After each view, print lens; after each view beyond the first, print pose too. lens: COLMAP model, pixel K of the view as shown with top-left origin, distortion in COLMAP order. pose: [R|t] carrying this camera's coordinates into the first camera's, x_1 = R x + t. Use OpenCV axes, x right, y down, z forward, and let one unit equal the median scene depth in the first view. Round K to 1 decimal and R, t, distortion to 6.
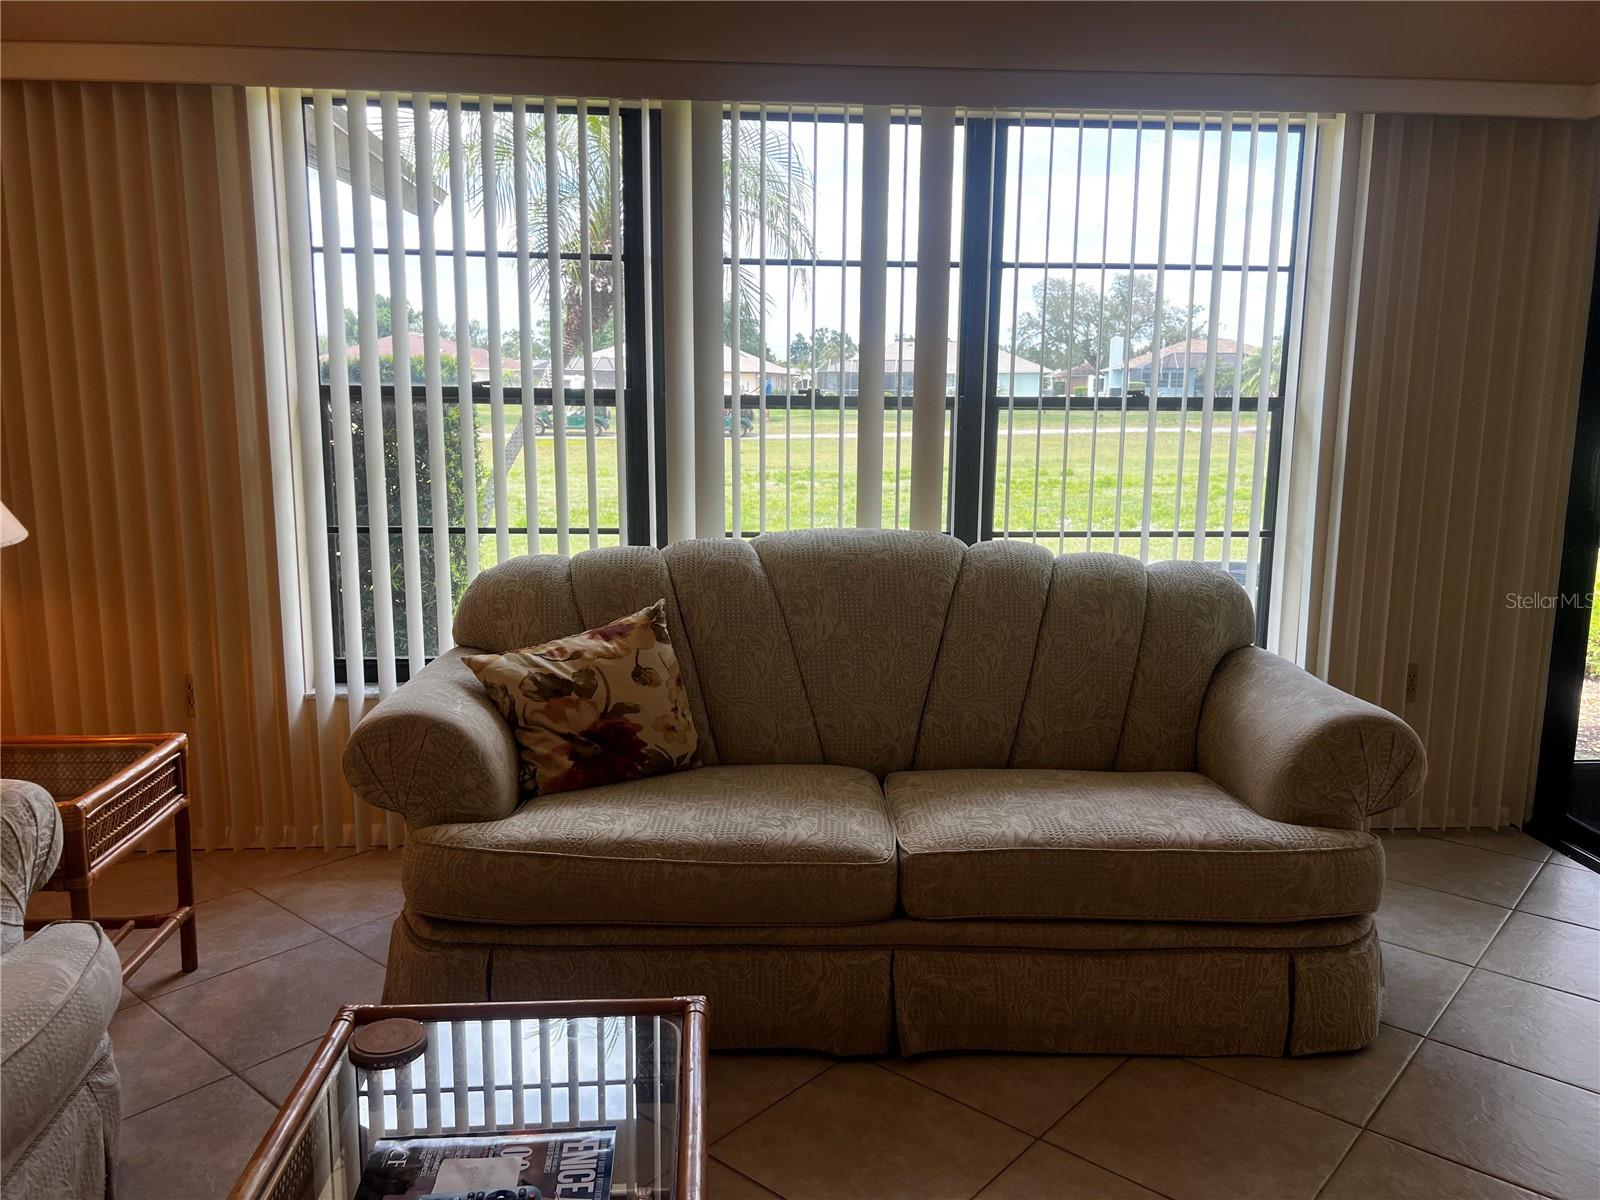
lens RADIAL K [[1198.1, 0, 797.8], [0, 1198.1, 590.3], [0, 0, 1]] dist [0.057645, -0.066013]
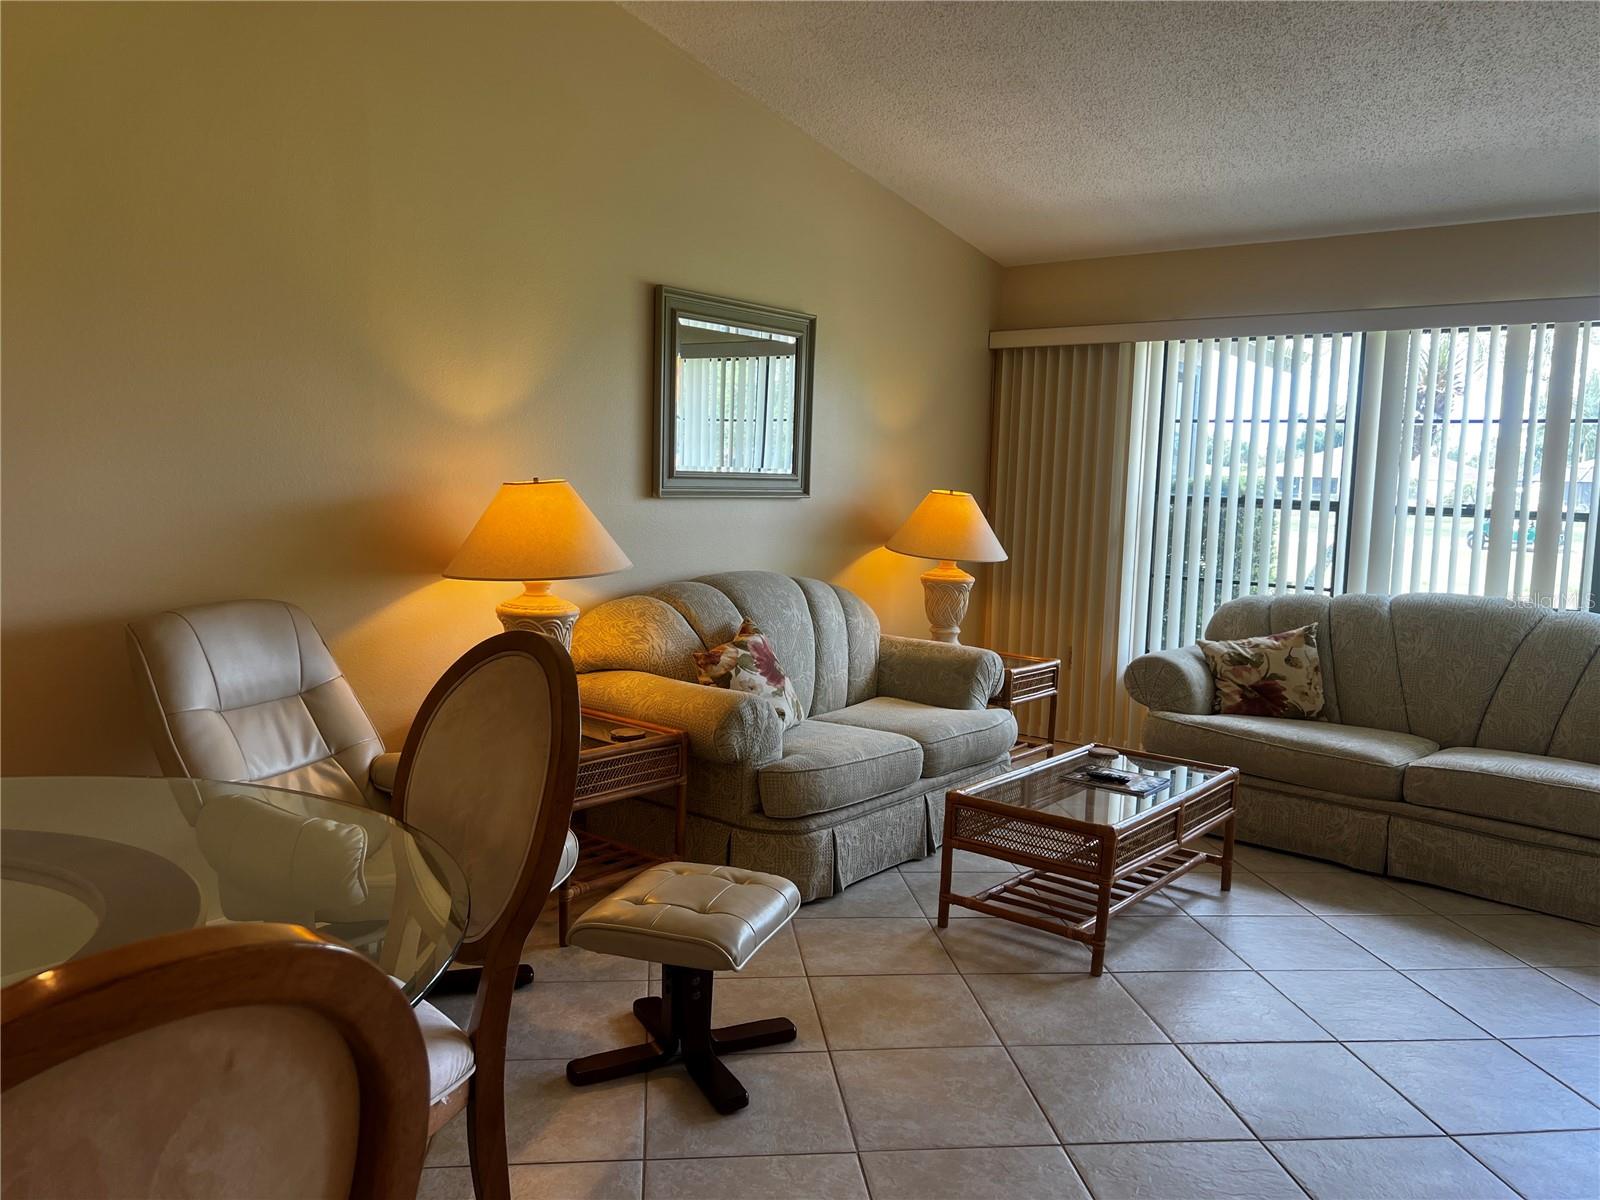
lens RADIAL K [[1198.1, 0, 797.8], [0, 1198.1, 590.3], [0, 0, 1]] dist [0.057645, -0.066013]
pose [[0.733933, 0.079644, -0.674536, 0.529748], [-0.138228, 0.989833, -0.033528, 0.128431], [0.665007, 0.117847, 0.737480, -0.810594]]
